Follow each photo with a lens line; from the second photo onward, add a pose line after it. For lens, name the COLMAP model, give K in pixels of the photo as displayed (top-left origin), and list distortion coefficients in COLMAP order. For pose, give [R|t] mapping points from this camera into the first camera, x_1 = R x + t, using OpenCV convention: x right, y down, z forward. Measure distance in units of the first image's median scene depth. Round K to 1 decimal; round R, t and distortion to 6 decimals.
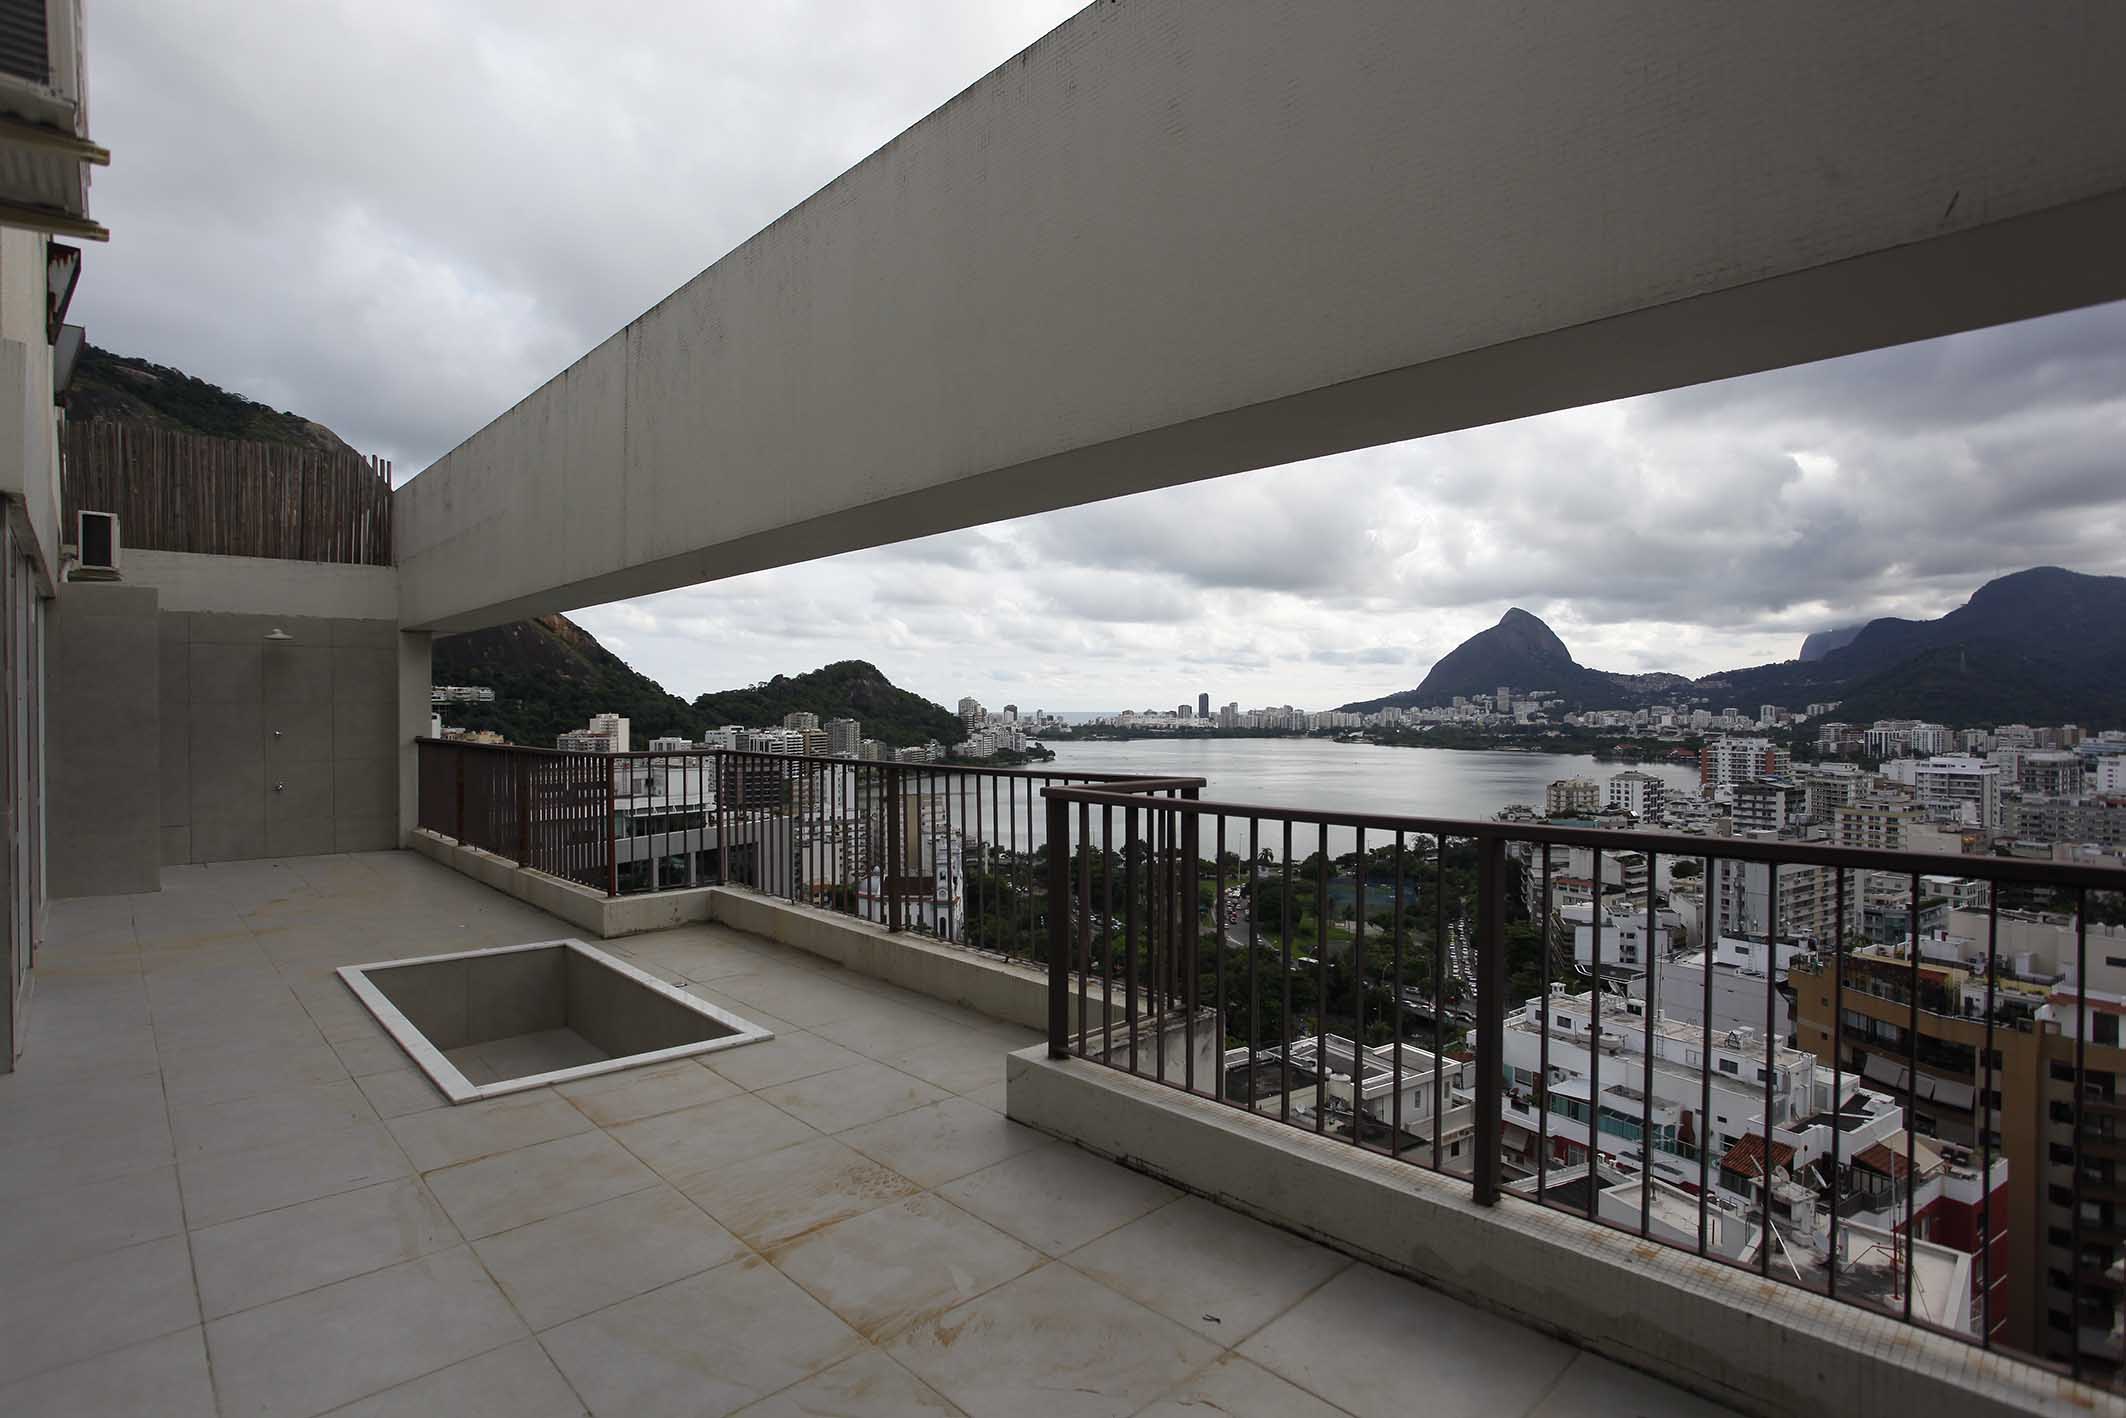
lens RADIAL K [[1042.2, 0, 1053.7], [0, 1042.2, 713.9], [0, 0, 1]] dist [-0.074395, 0.034038]
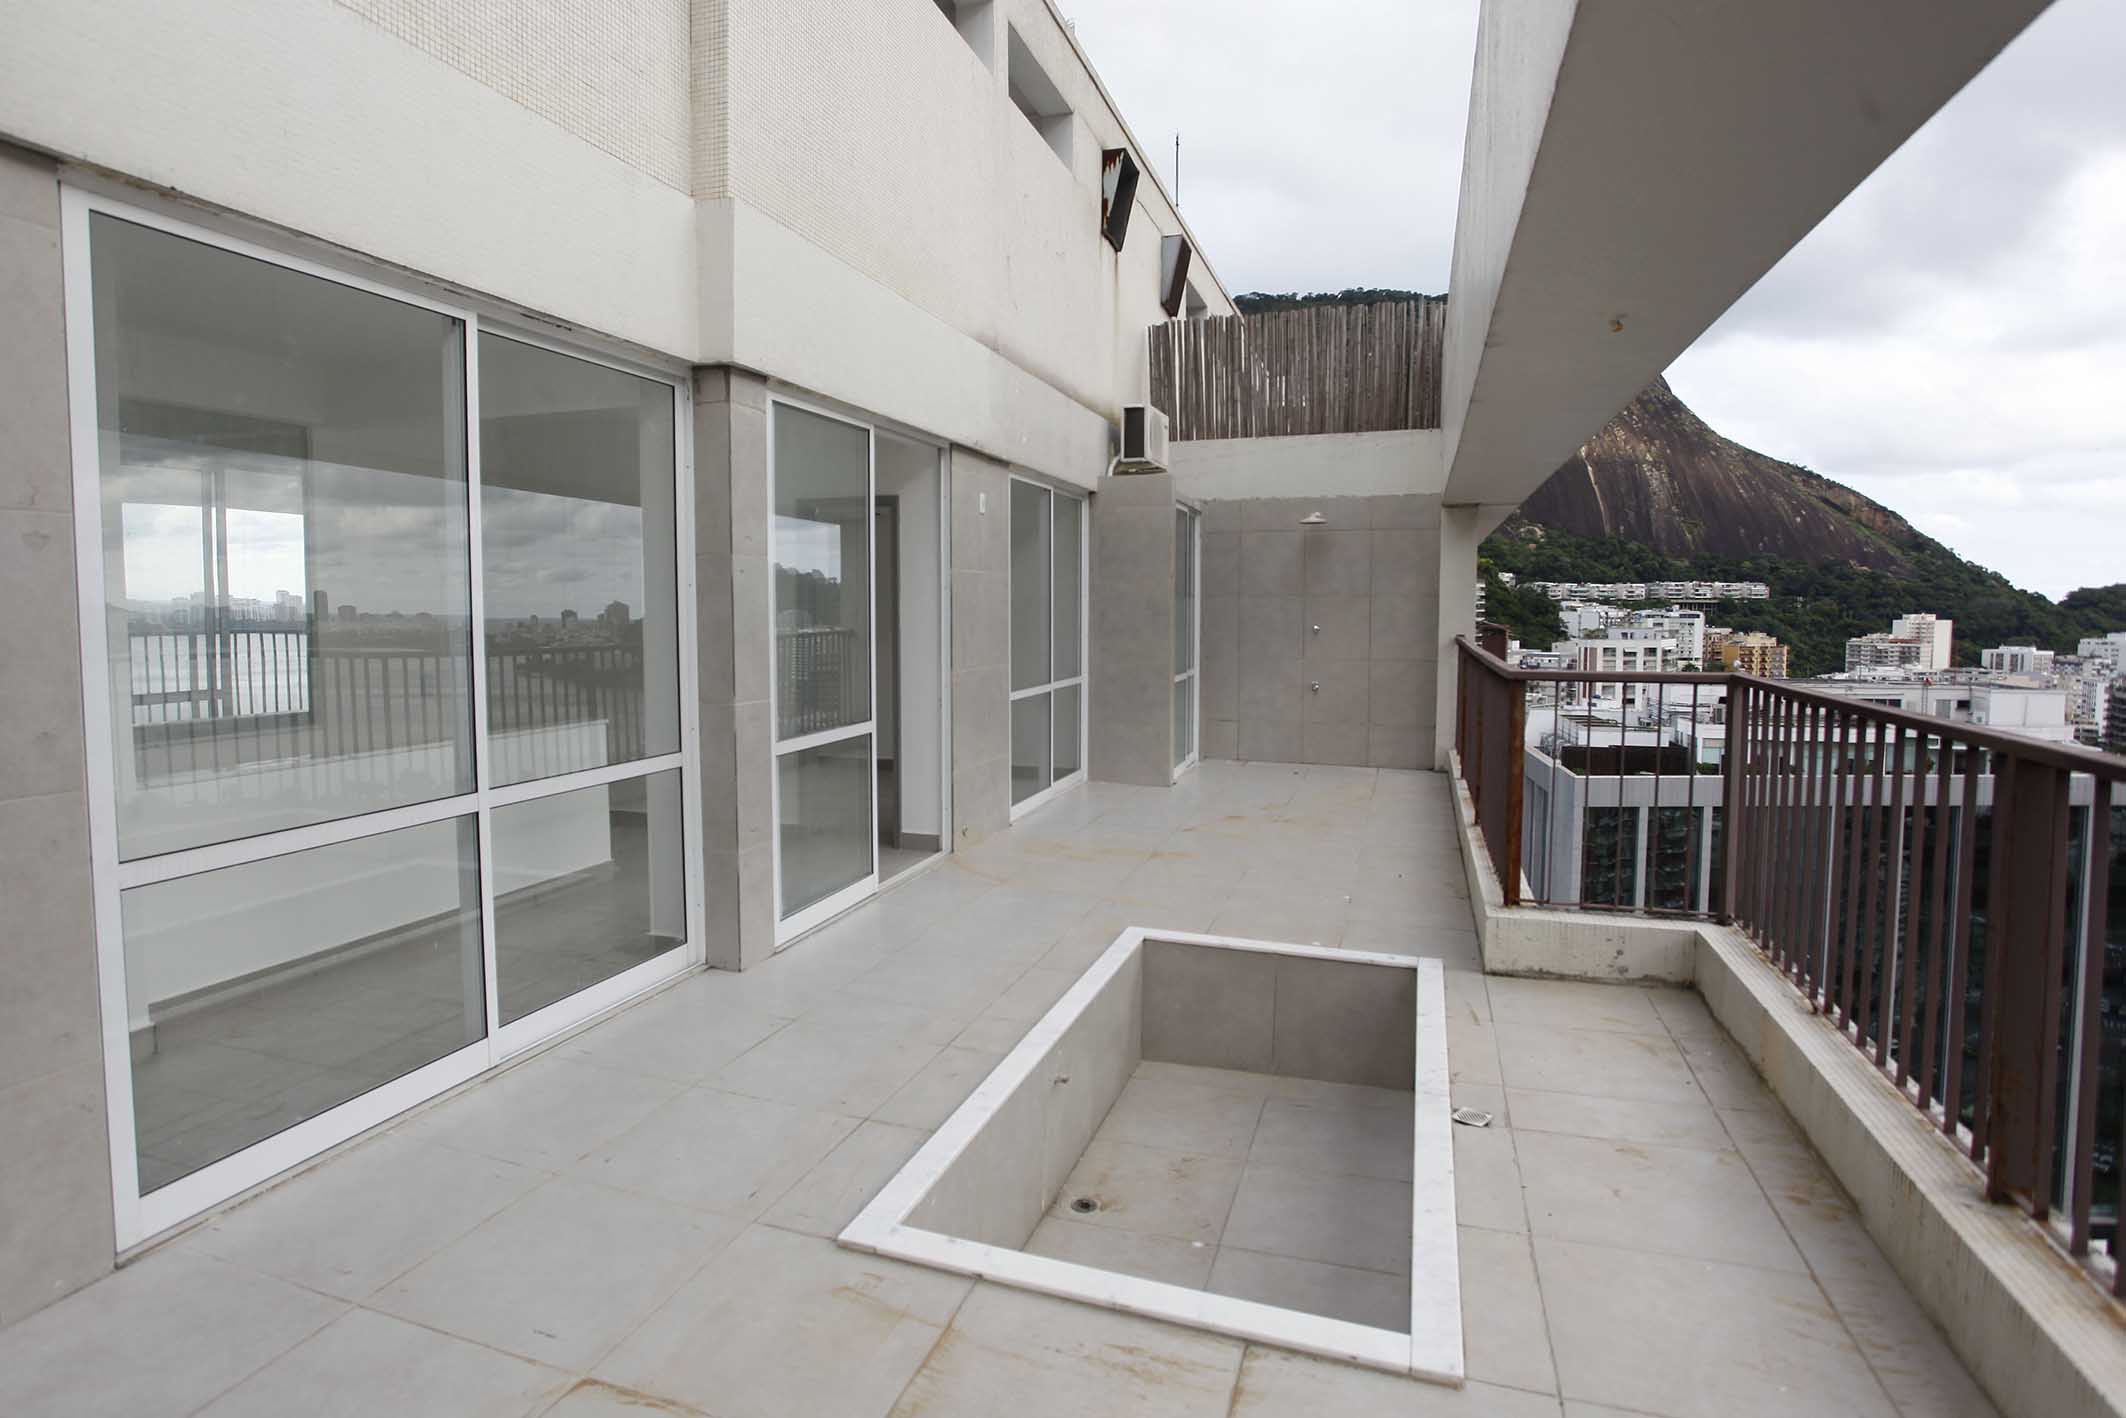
lens RADIAL K [[1133.3, 0, 1017.7], [0, 1133.3, 666.8], [0, 0, 1]] dist [-0.088093, 0.046482]
pose [[0.452146, 0.051021, -0.890483, 0.013200], [-0.006958, 0.998534, 0.053679, 0.001745], [0.891917, -0.018075, 0.451838, 0.313687]]
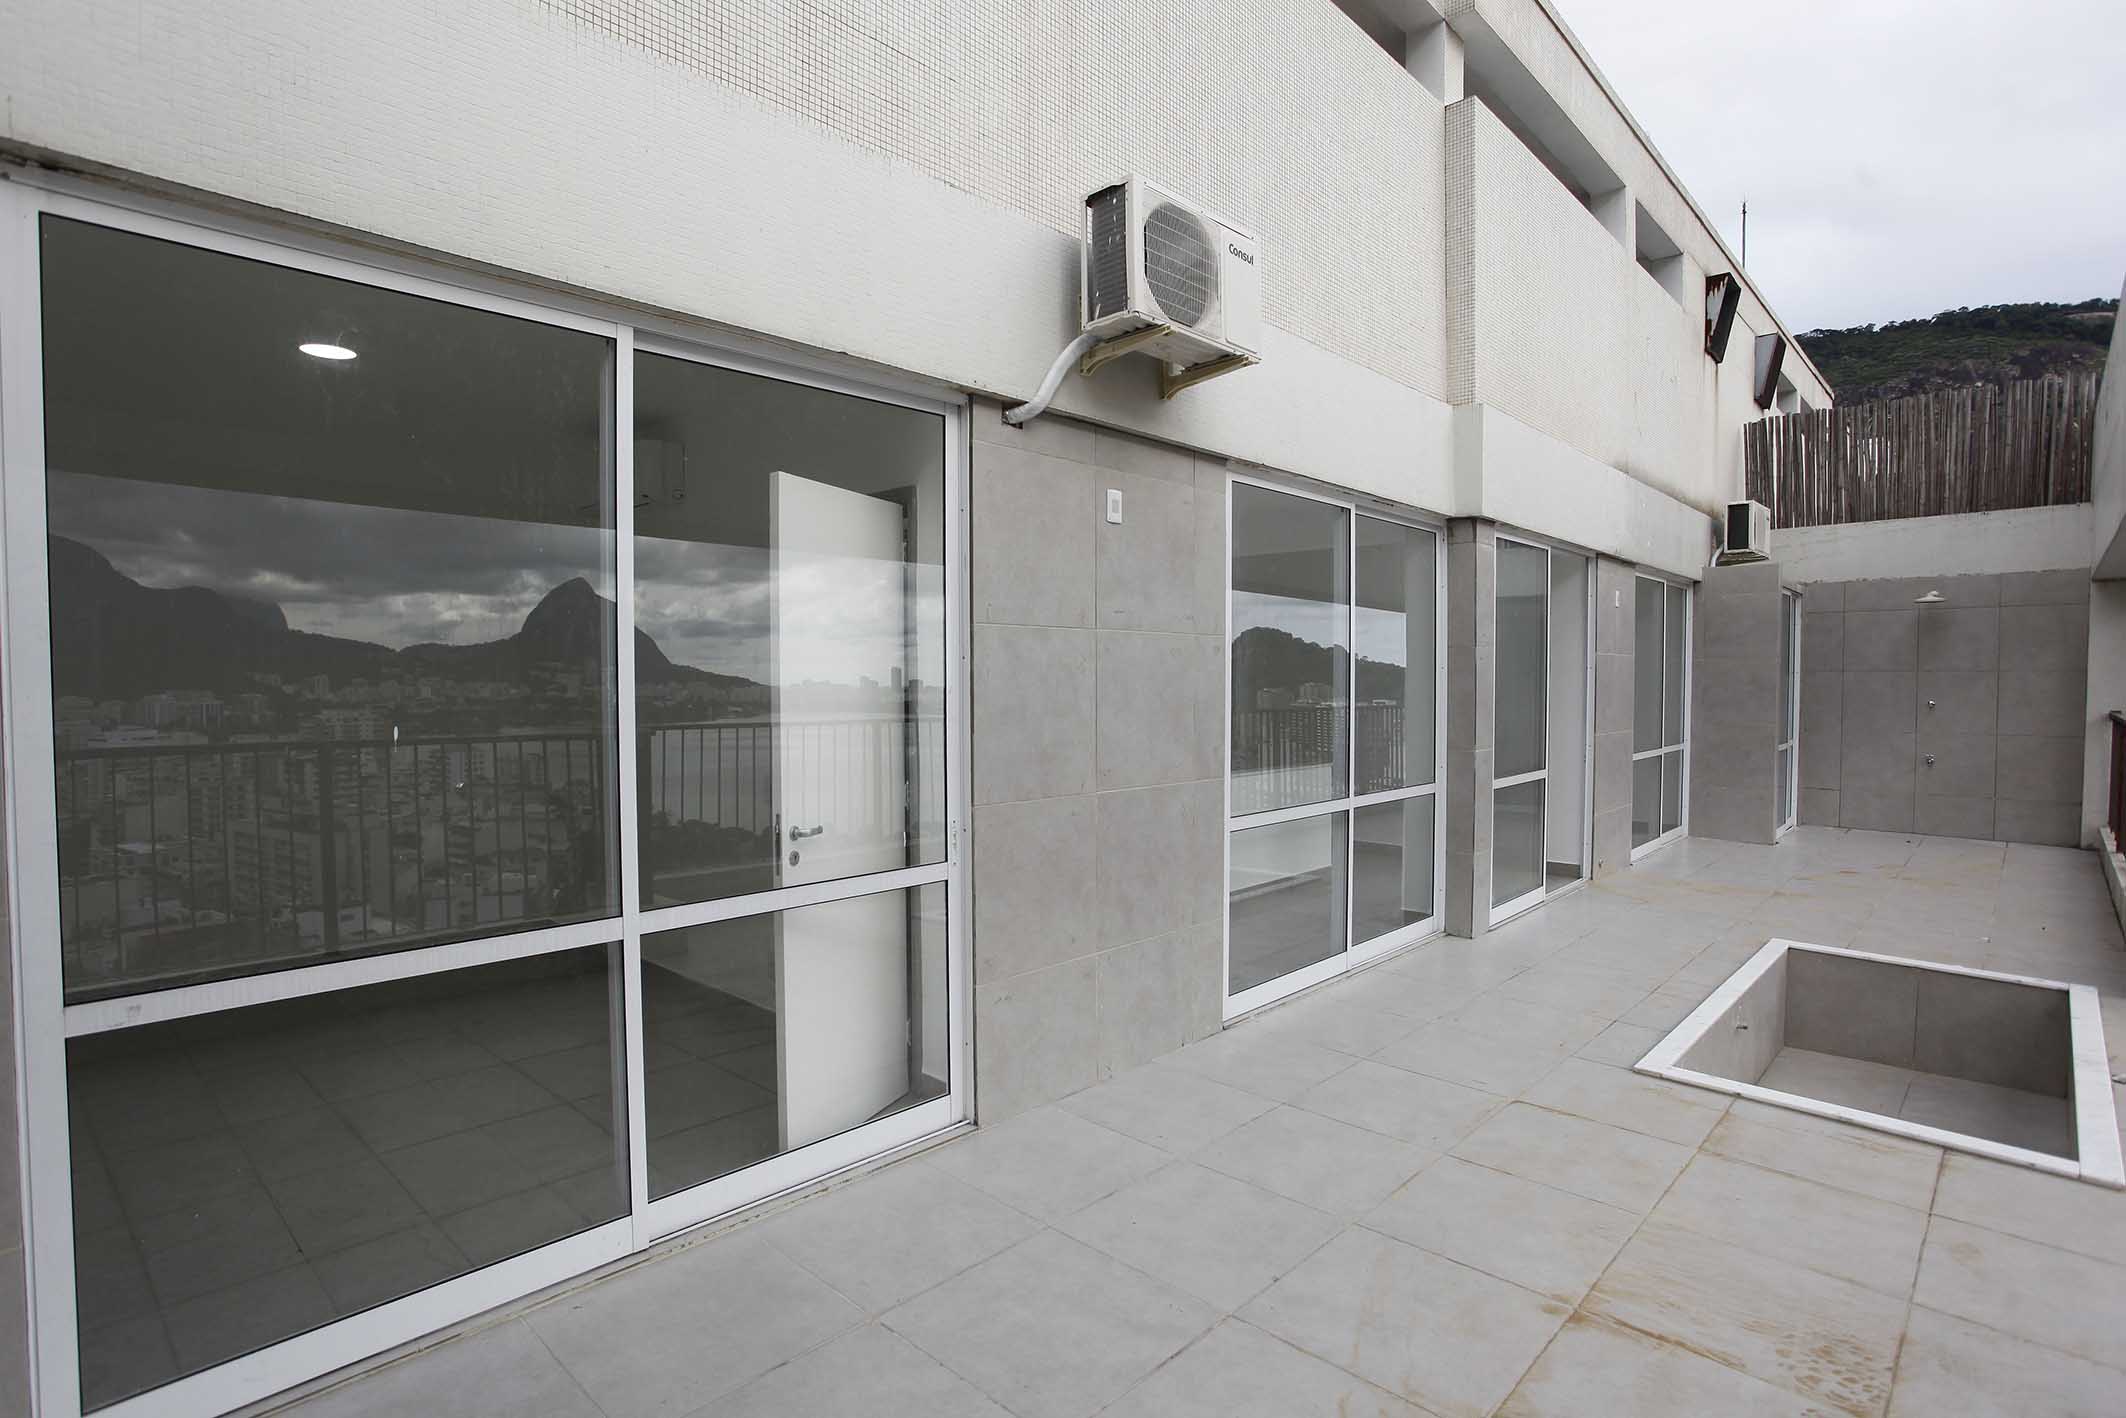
lens RADIAL K [[1071.9, 0, 1063.0], [0, 1071.9, 709.0], [0, 0, 1]] dist [-0.066455, 0.029835]
pose [[0.050392, 0.030755, -0.998256, 0.157330], [-0.005793, 0.999518, 0.030501, 0.000390], [0.998713, 0.004246, 0.050546, 0.151097]]
